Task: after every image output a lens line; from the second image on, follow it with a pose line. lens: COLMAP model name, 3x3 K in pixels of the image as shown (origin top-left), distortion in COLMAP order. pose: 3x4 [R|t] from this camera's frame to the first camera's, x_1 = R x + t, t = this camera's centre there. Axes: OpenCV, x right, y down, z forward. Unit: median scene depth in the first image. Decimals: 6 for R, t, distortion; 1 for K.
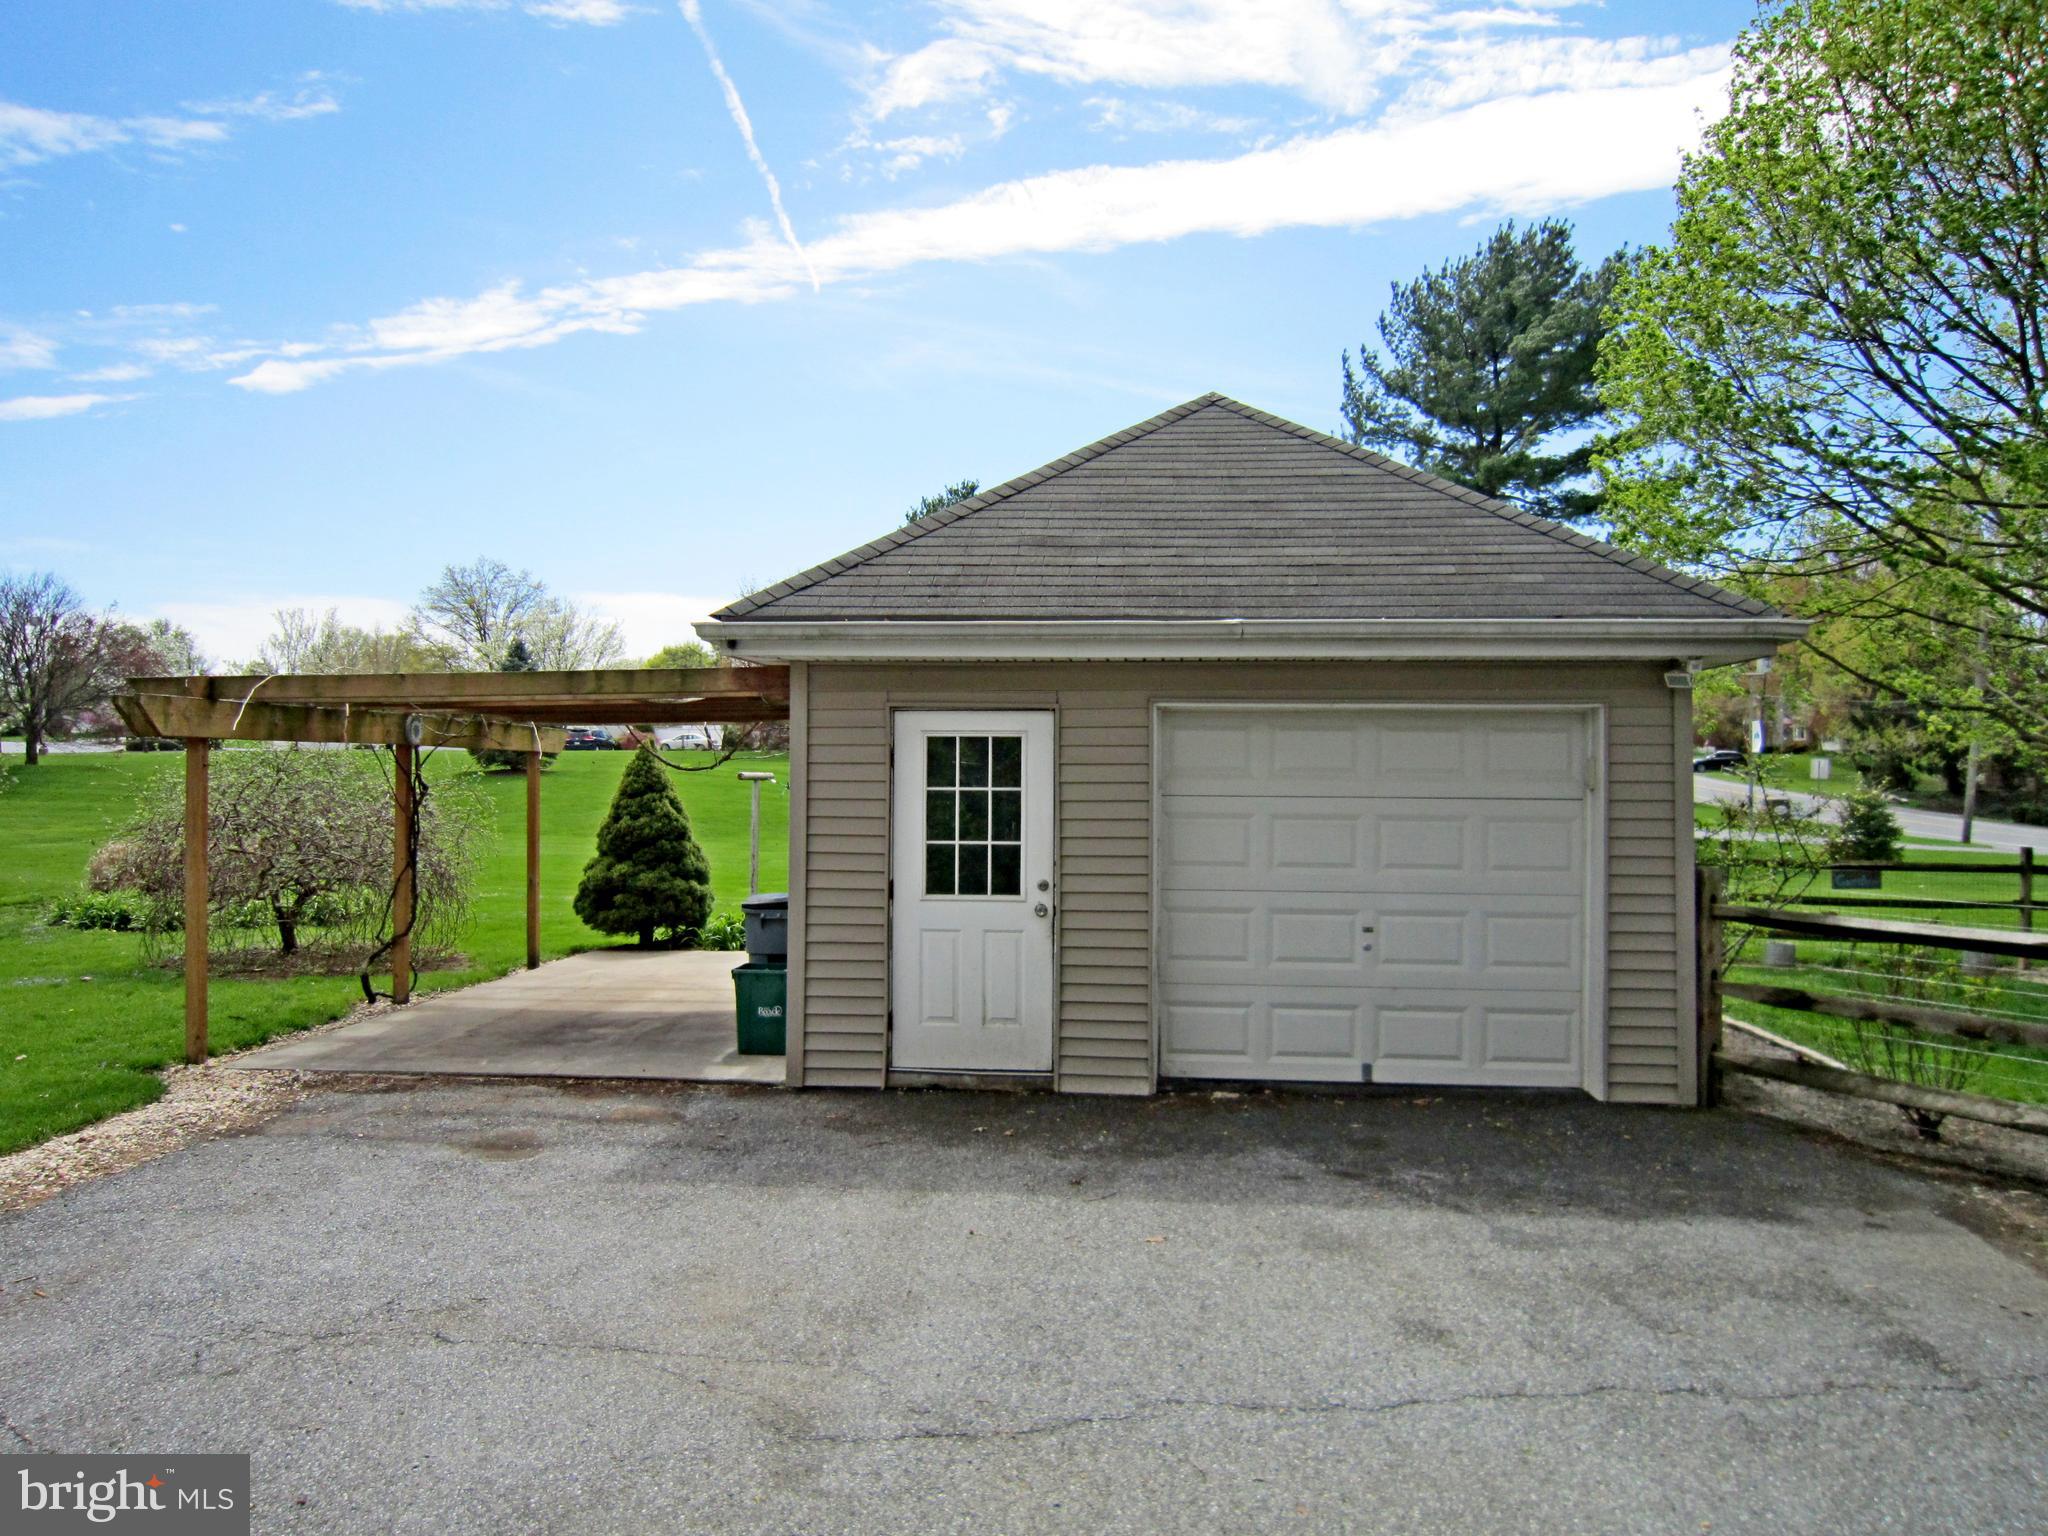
lens RADIAL K [[1470.8, 0, 1024.0], [0, 1470.8, 768.0], [0, 0, 1]] dist [-0.171830, 0.125007]
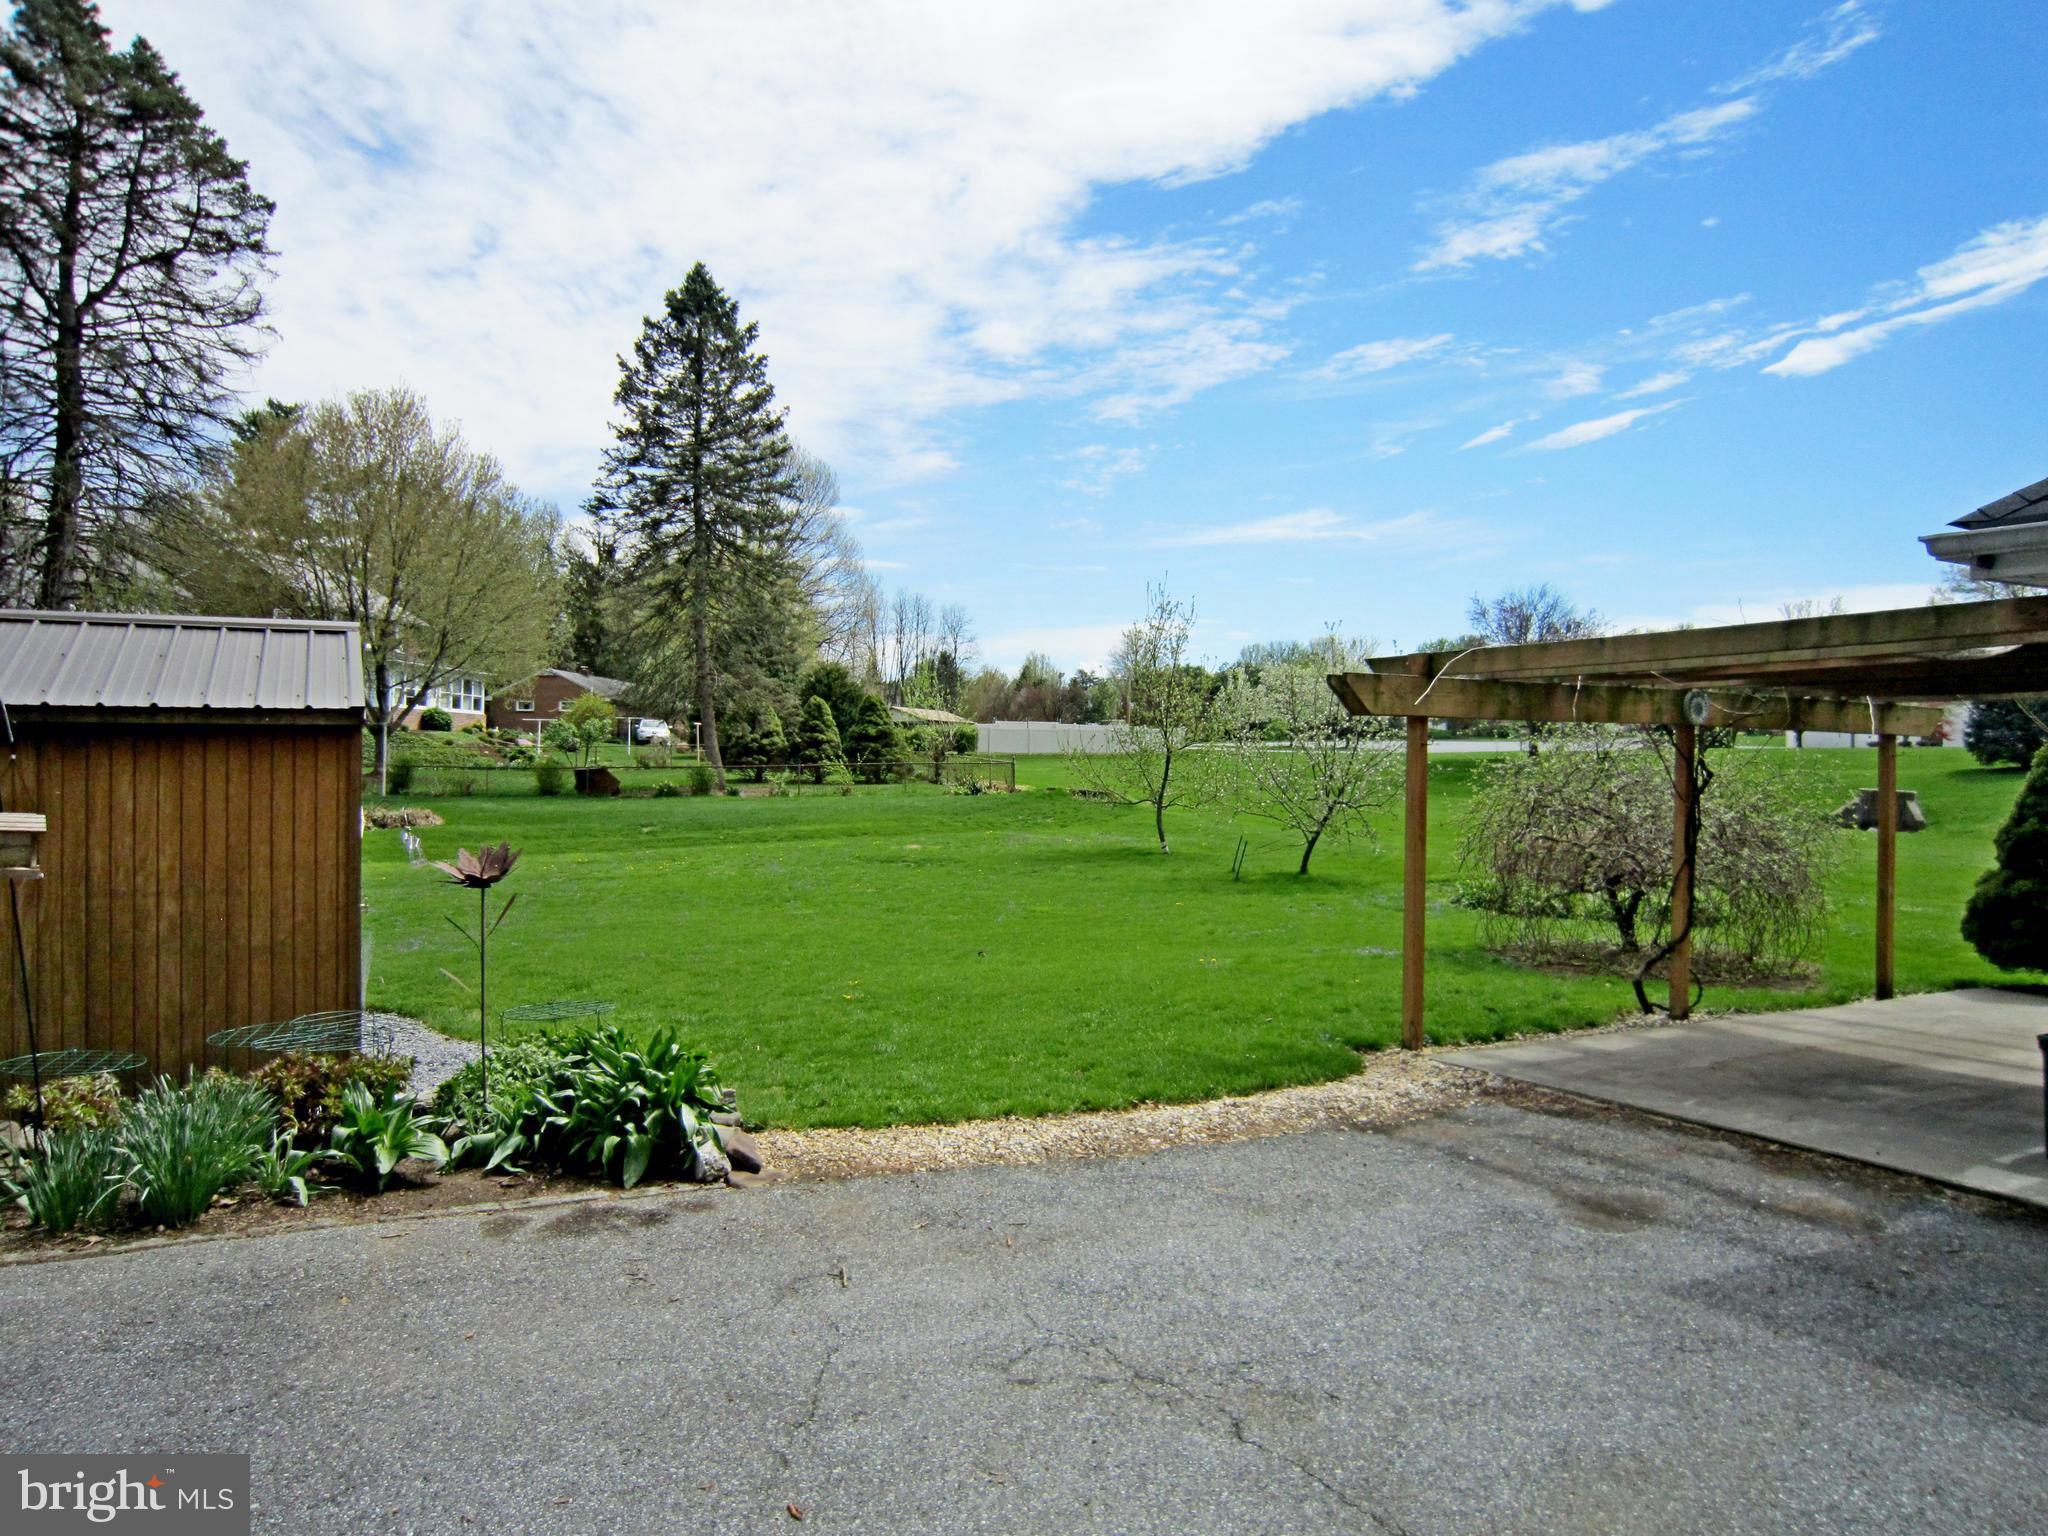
lens RADIAL K [[1439.1, 0, 1021.3], [0, 1439.1, 836.7], [0, 0, 1]] dist [-0.026835, 0.005264]
pose [[0.545797, 0.047540, -0.836568, 0.079673], [-0.004756, 0.998549, 0.053642, 0.006740], [0.837904, -0.025299, 0.545231, 0.179444]]
